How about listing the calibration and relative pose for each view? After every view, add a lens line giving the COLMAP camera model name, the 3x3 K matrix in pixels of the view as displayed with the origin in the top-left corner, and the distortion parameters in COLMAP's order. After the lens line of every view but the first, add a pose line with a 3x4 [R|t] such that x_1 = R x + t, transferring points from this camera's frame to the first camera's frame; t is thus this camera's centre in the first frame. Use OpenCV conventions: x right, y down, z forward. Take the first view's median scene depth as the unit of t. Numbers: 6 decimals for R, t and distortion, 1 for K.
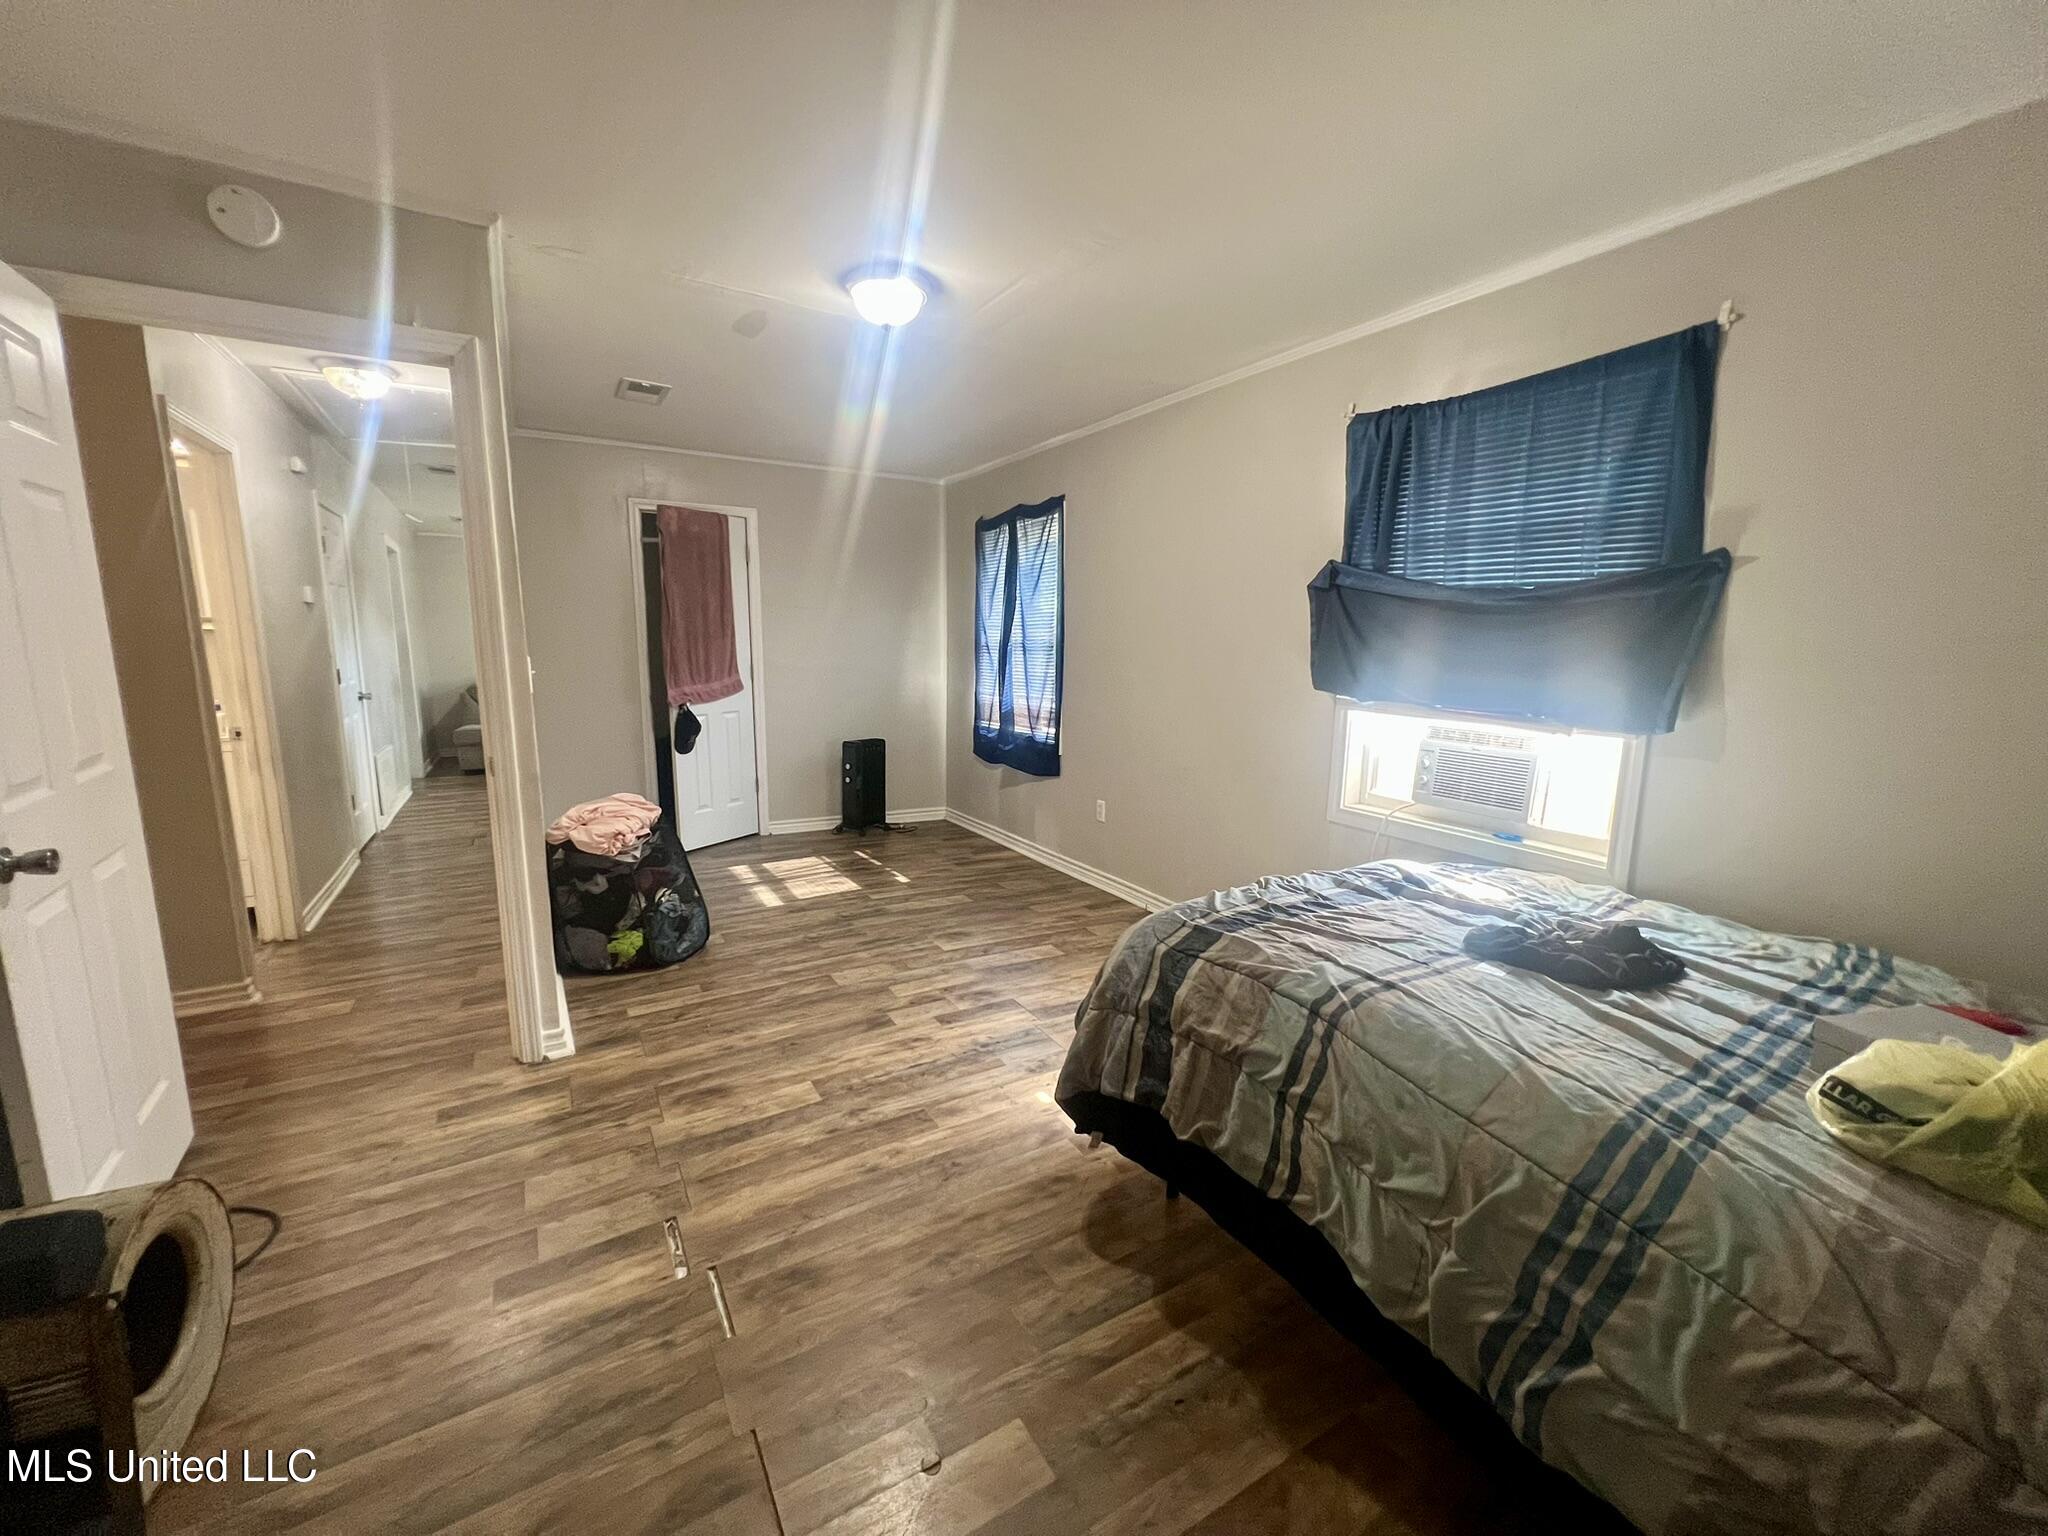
lens RADIAL K [[816.3, 0, 1024.0], [0, 816.3, 768.0], [0, 0, 1]] dist [-0.000079, -0.000026]
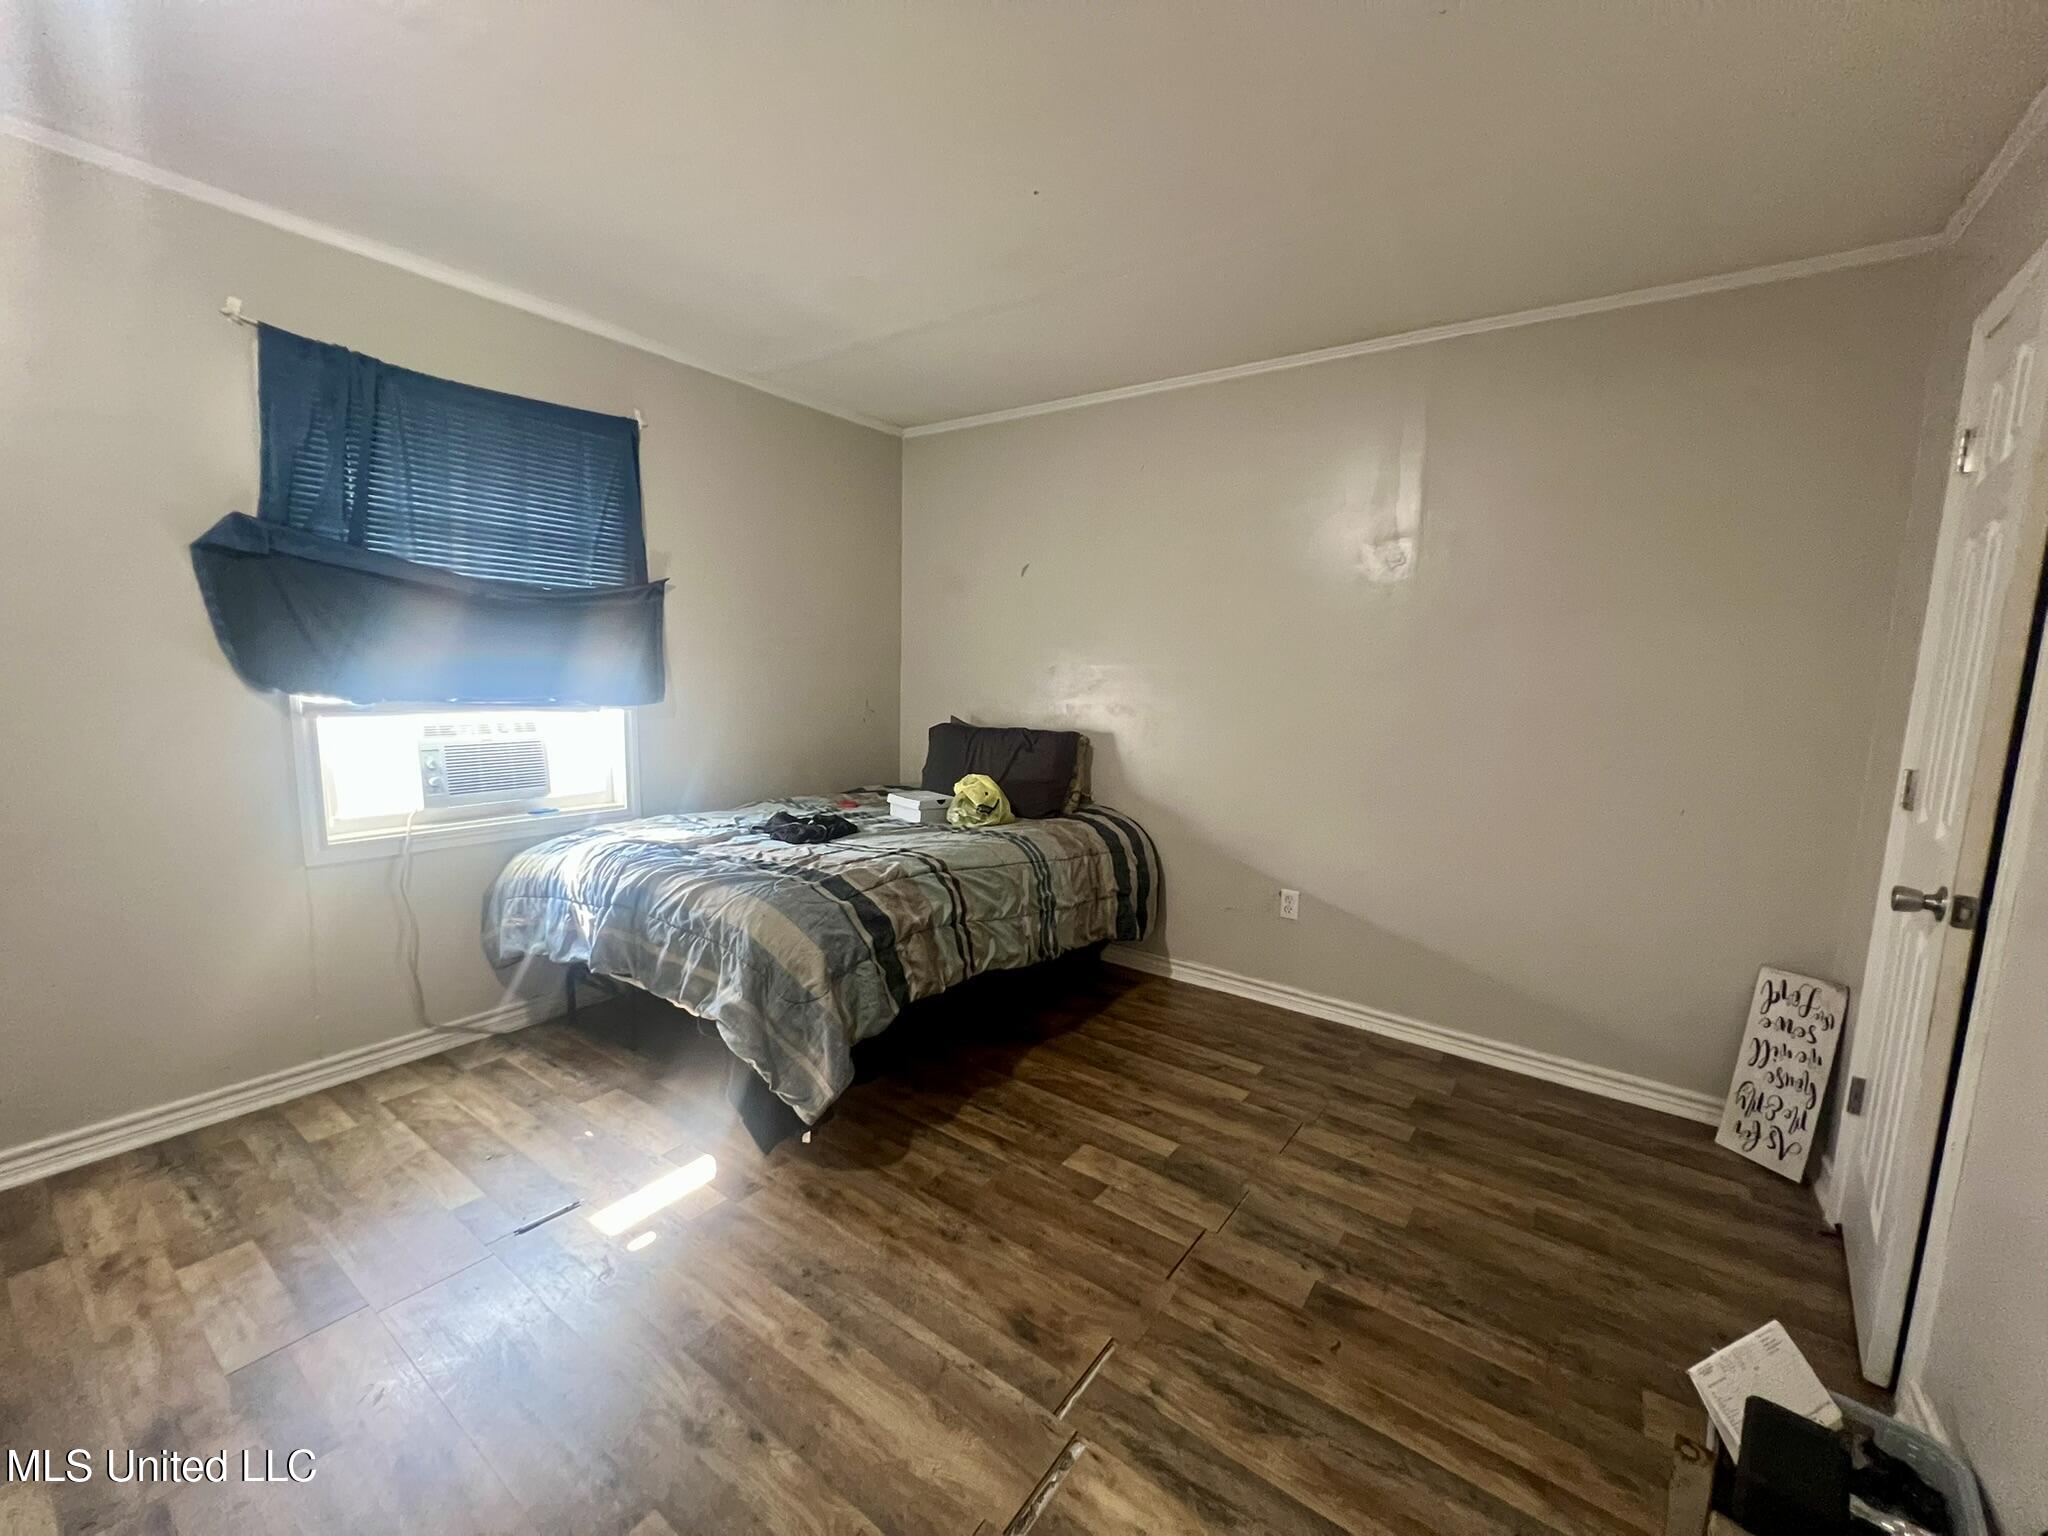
lens RADIAL K [[816.3, 0, 1024.0], [0, 816.3, 768.0], [0, 0, 1]] dist [-0.000079, -0.000026]
pose [[-0.386472, -0.142738, 0.911189, -0.846038], [0.118003, 0.972180, 0.202342, -0.151690], [-0.914721, 0.185723, -0.358876, 0.999042]]
